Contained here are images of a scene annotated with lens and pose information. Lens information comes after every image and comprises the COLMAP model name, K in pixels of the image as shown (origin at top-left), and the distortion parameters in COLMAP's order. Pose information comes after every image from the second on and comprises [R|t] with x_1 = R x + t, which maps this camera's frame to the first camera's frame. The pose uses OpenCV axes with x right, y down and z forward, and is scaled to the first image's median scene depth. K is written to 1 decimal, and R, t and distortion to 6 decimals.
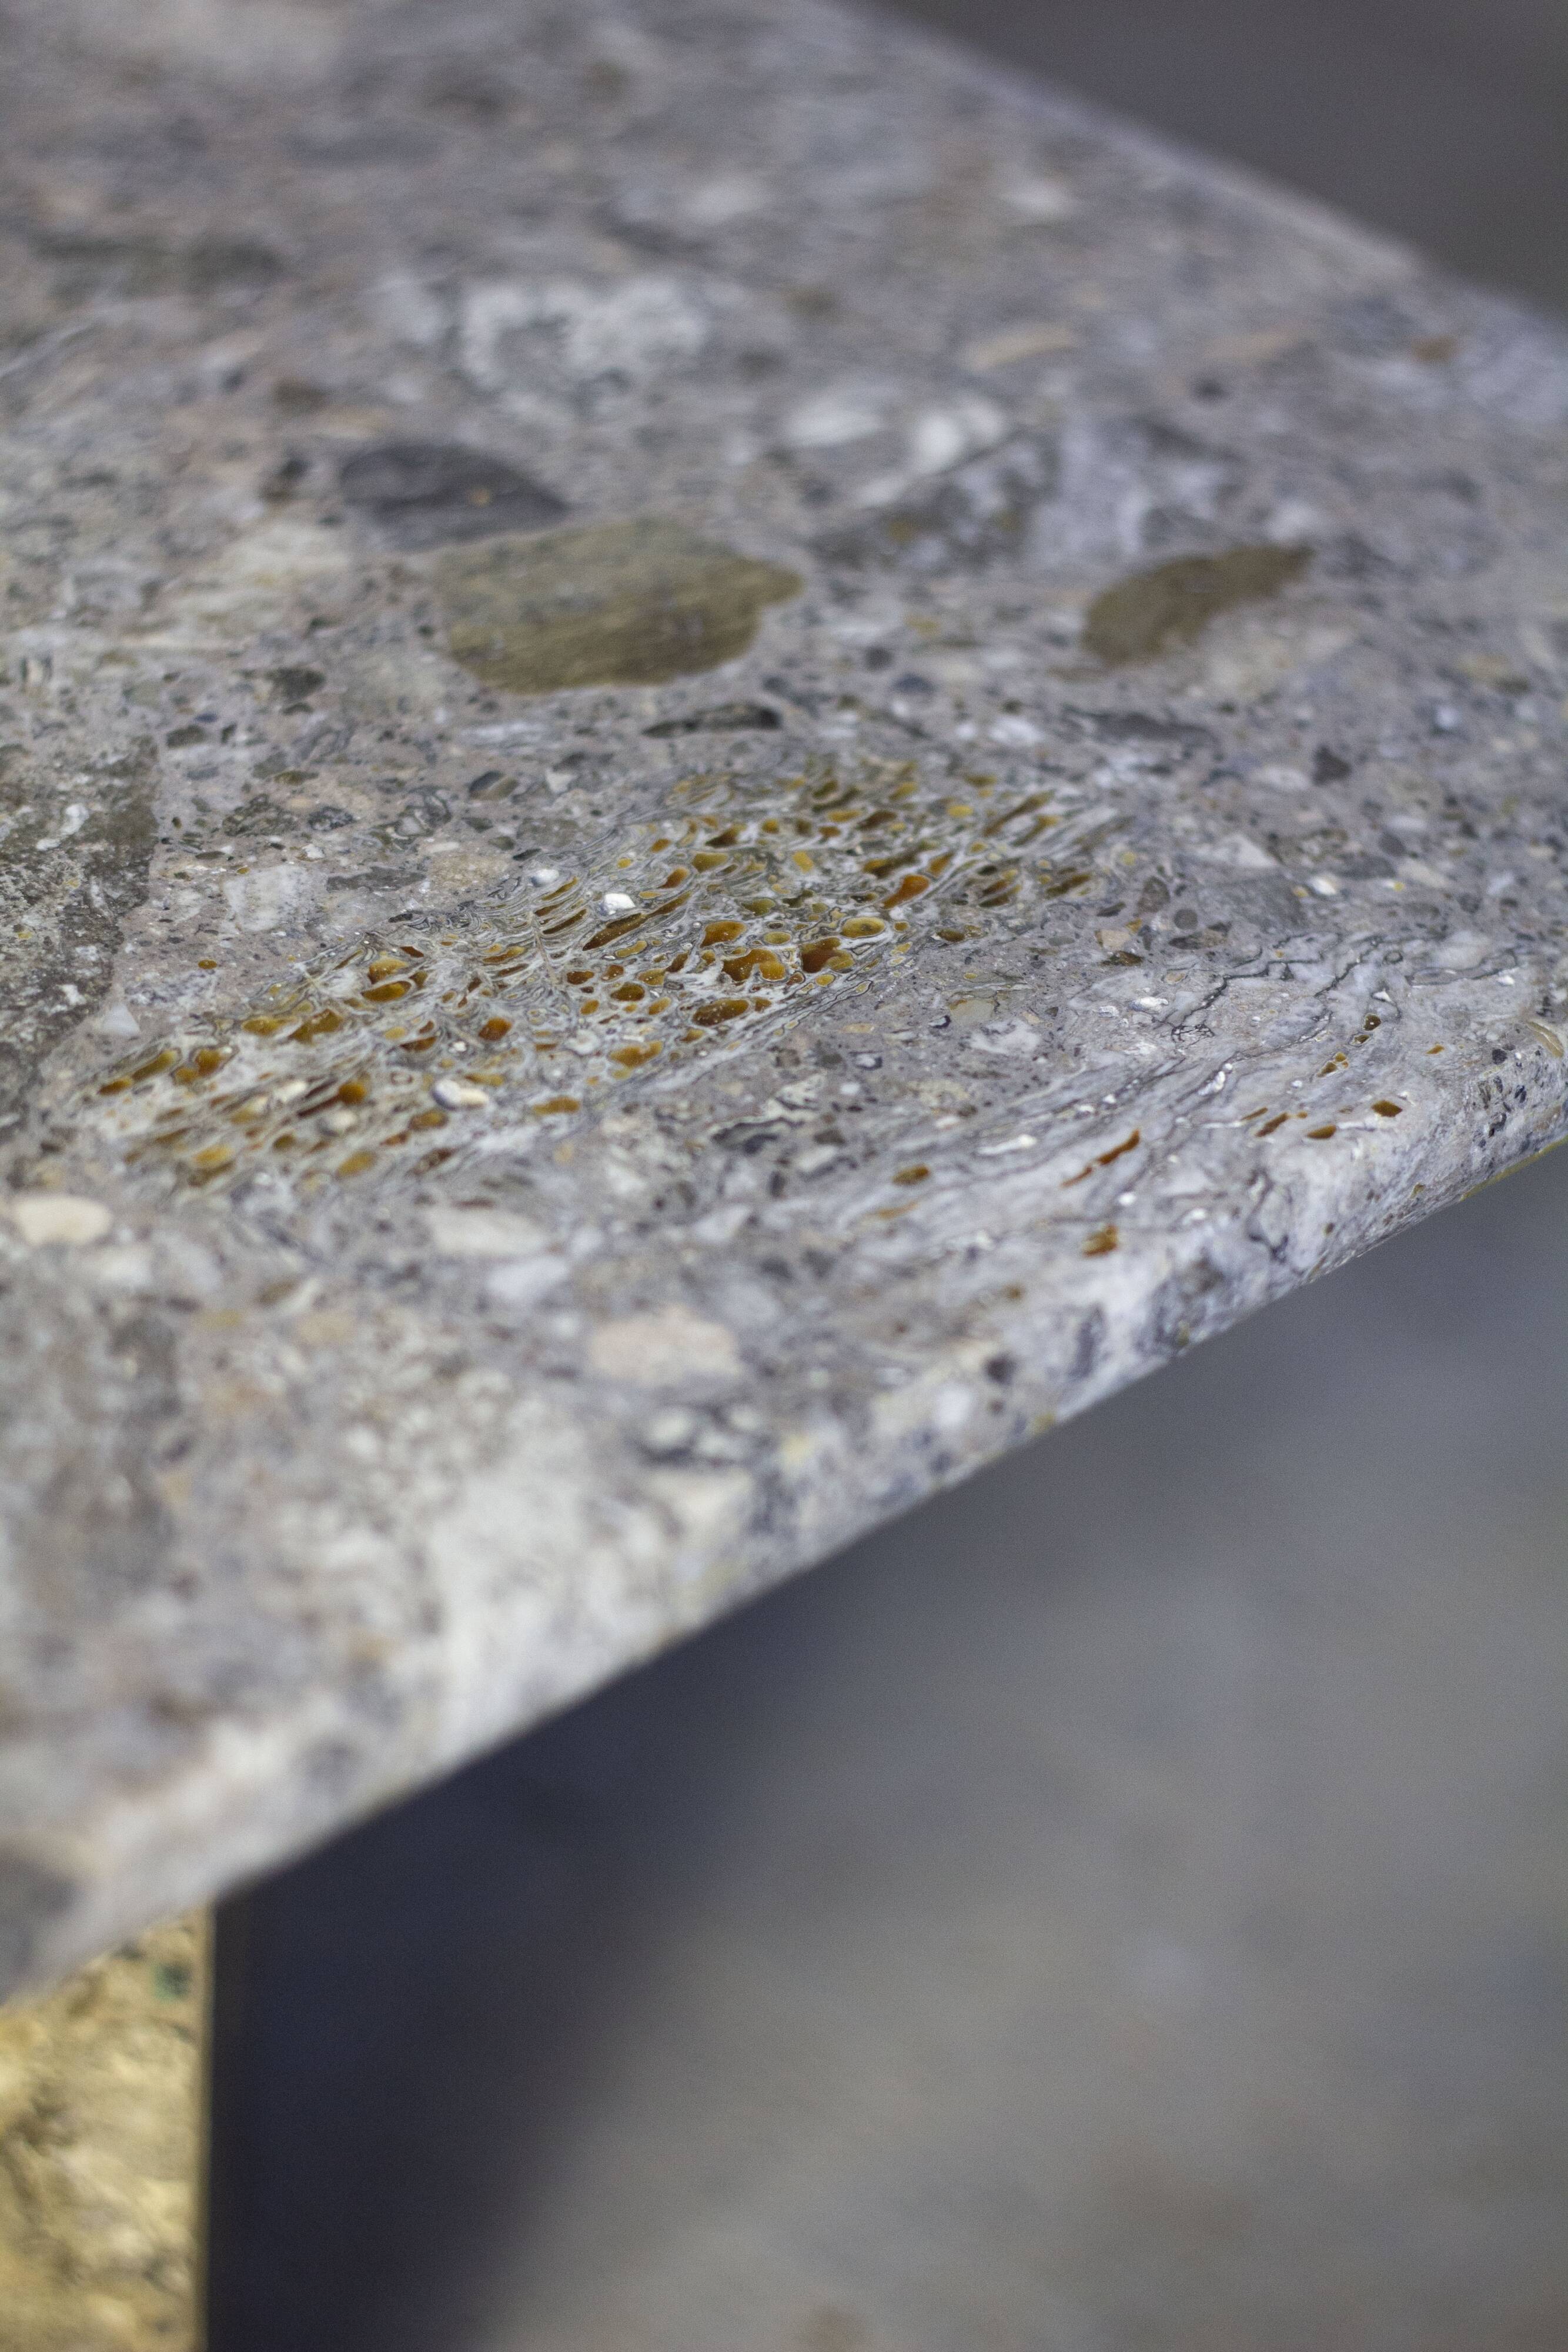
lens RADIAL K [[5728.2, 0, 784.3], [0, 5728.2, 1178.3], [0, 0, 1]] dist [-0.083112, -0.466627]
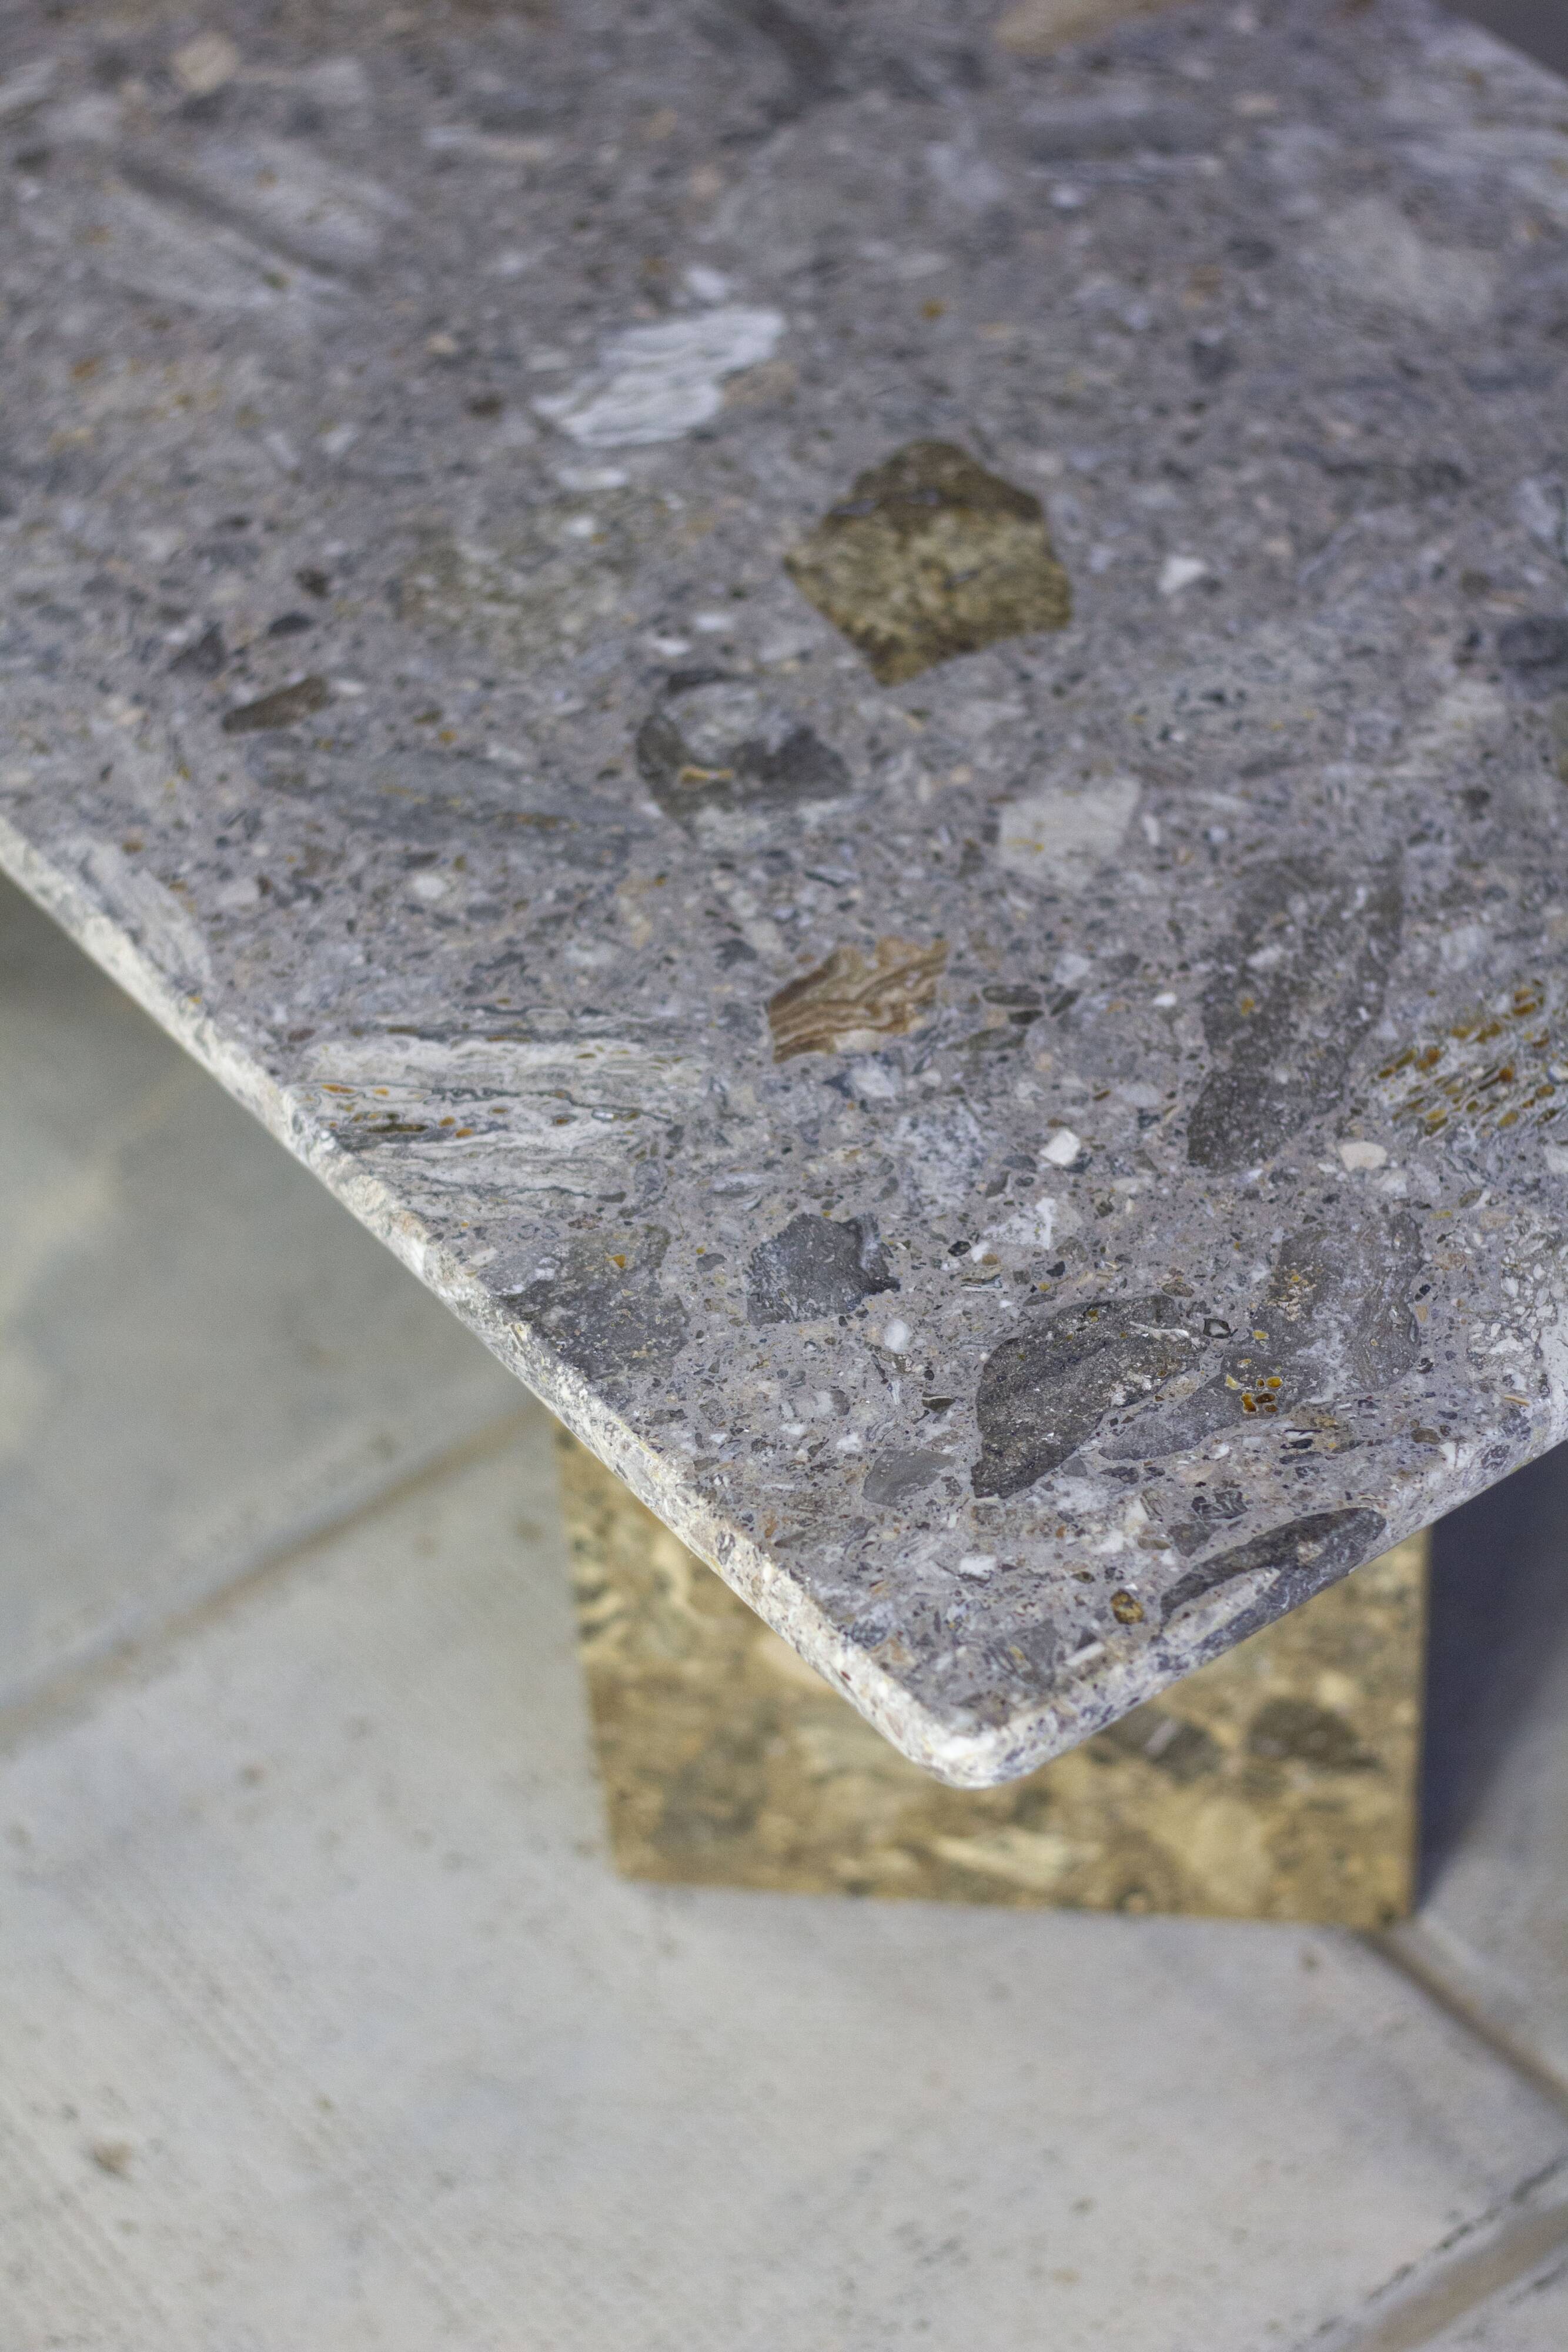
lens RADIAL K [[5694.3, 0, 787.2], [0, 5694.3, 1176.3], [0, 0, 1]] dist [-0.112842, -0.120744]
pose [[0.979136, 0.009782, -0.202969, 0.078567], [0.027178, 0.983563, 0.178511, -0.331249], [0.201378, -0.180303, 0.962776, -0.929940]]
